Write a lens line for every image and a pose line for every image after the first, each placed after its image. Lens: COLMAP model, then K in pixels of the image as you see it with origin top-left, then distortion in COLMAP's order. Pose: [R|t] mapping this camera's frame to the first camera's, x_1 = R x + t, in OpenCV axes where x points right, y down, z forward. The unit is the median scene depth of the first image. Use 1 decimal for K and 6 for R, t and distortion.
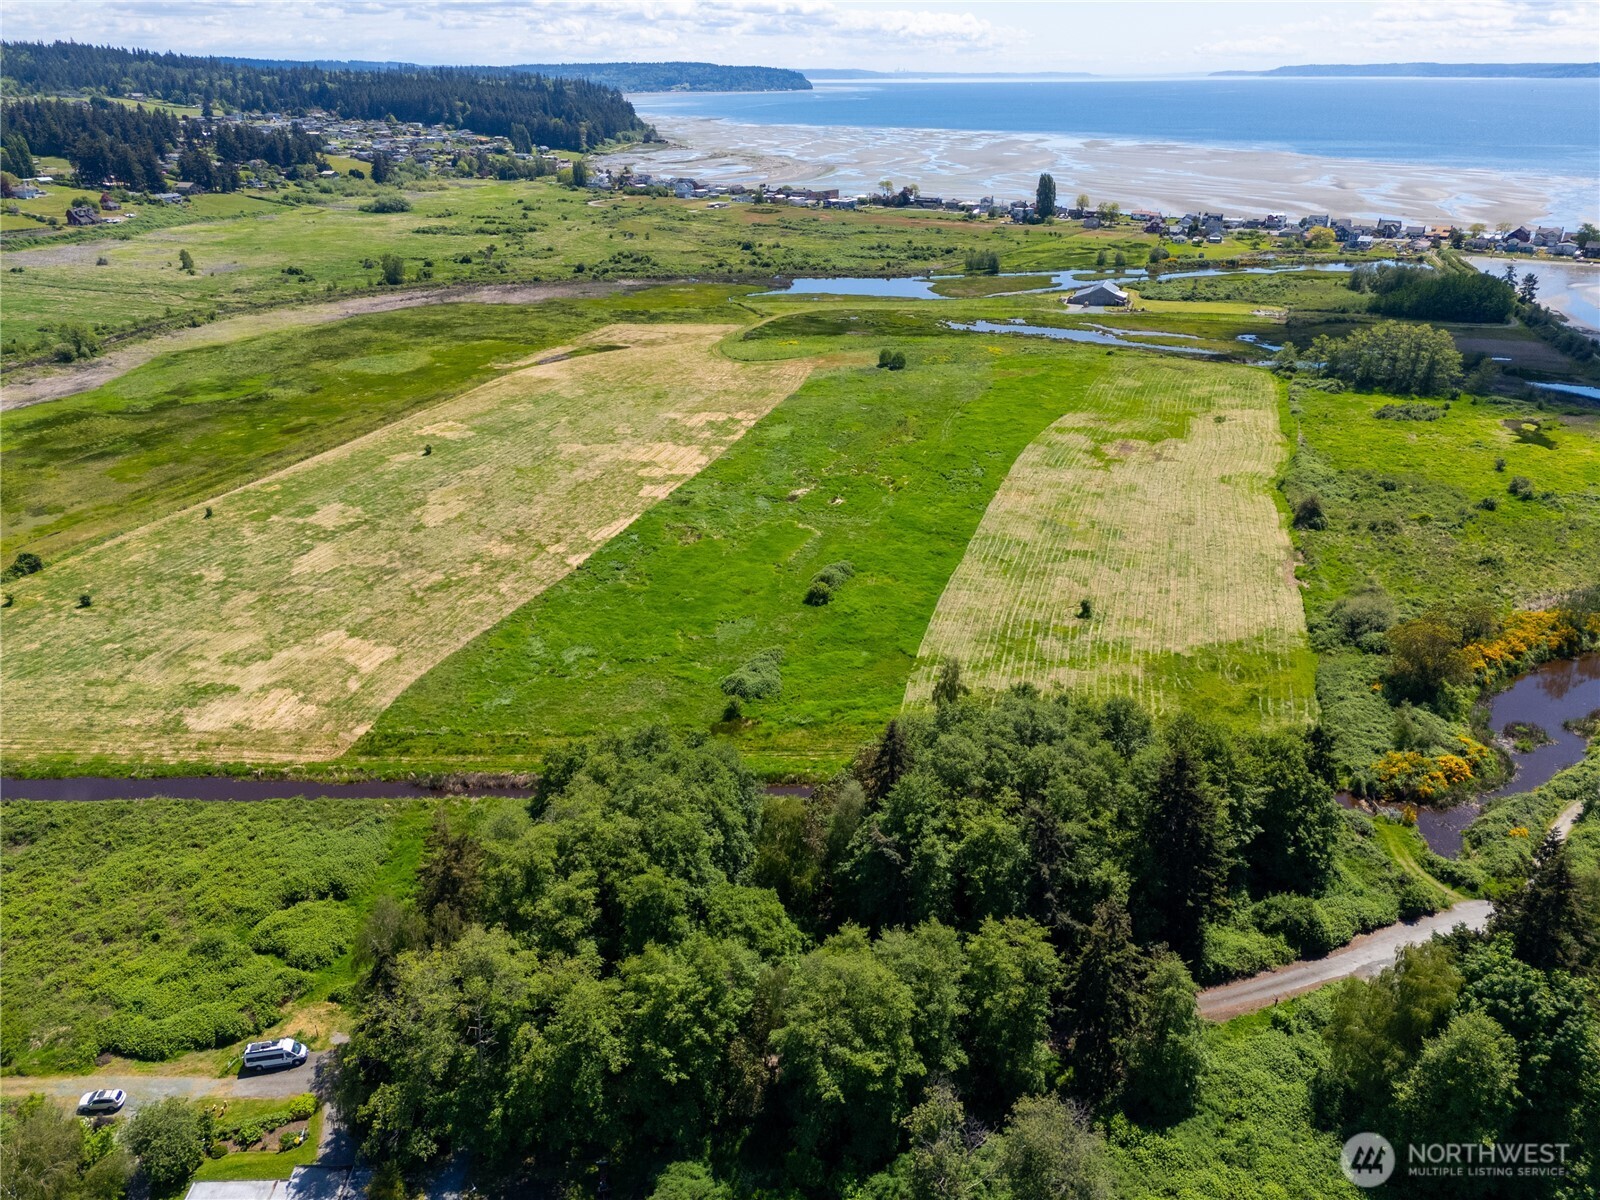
lens RADIAL K [[1169.9, 0, 801.5], [0, 1169.9, 597.8], [0, 0, 1]] dist [0.074619, -0.061502]
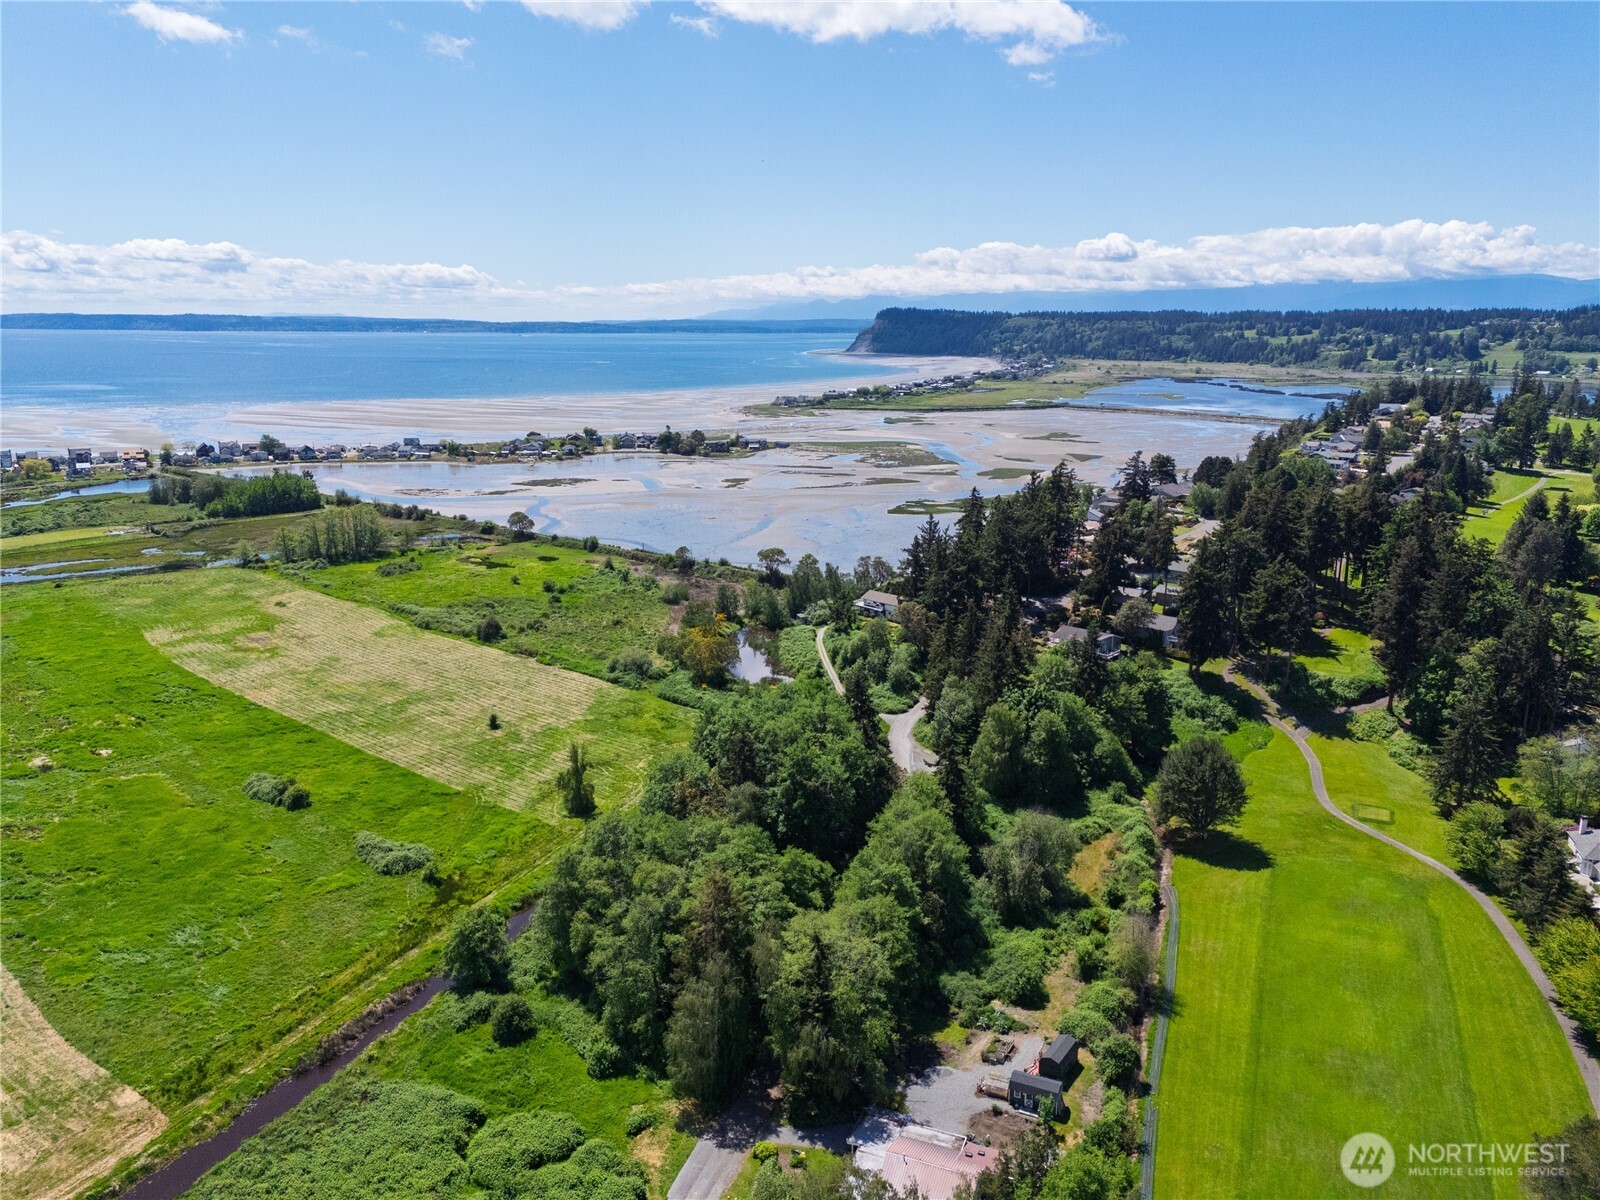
lens RADIAL K [[1169.9, 0, 801.5], [0, 1169.9, 597.8], [0, 0, 1]] dist [0.074619, -0.061502]
pose [[0.398256, -0.208086, 0.893360, -0.539247], [0.370560, 0.927417, 0.050824, -0.042533], [-0.839093, 0.310803, 0.446457, 0.128971]]
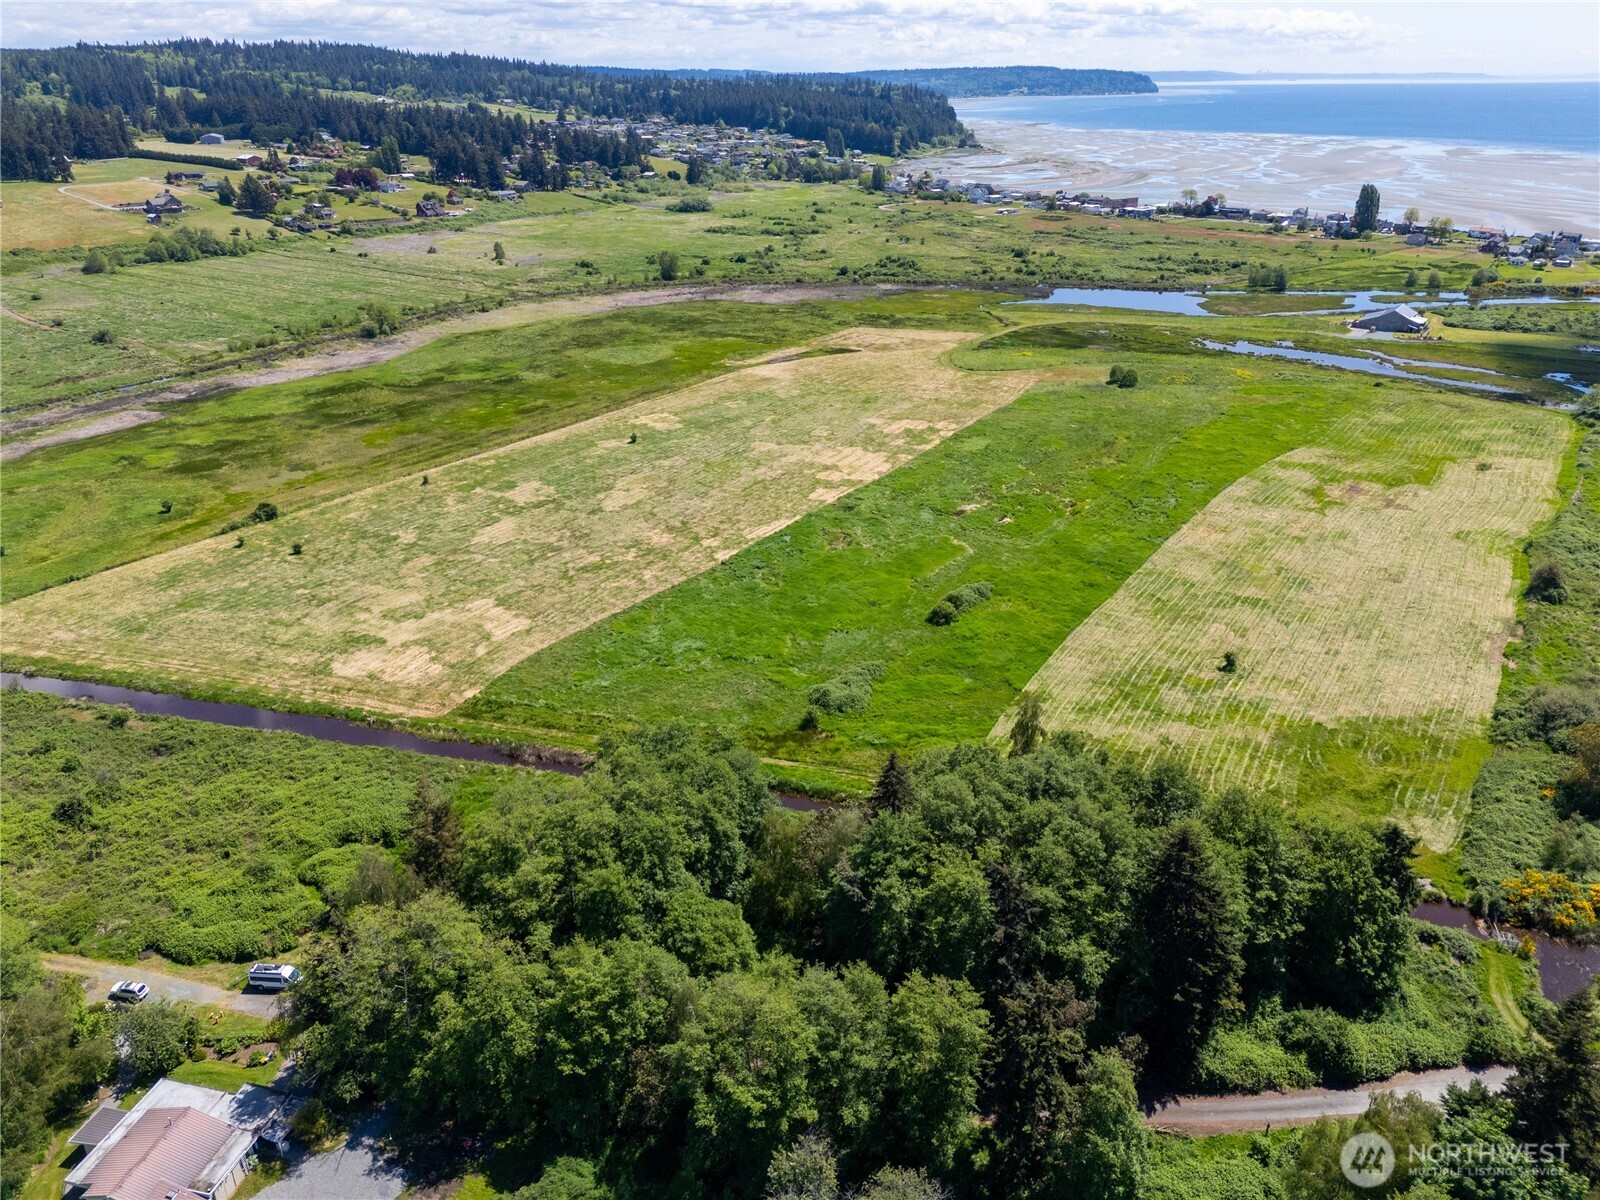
lens RADIAL K [[1169.9, 0, 801.5], [0, 1169.9, 597.8], [0, 0, 1]] dist [0.074619, -0.061502]
pose [[0.965048, 0.105535, -0.239886, 0.108239], [-0.106289, 0.994287, 0.009829, -0.010935], [0.239553, 0.016011, 0.970751, 0.022542]]
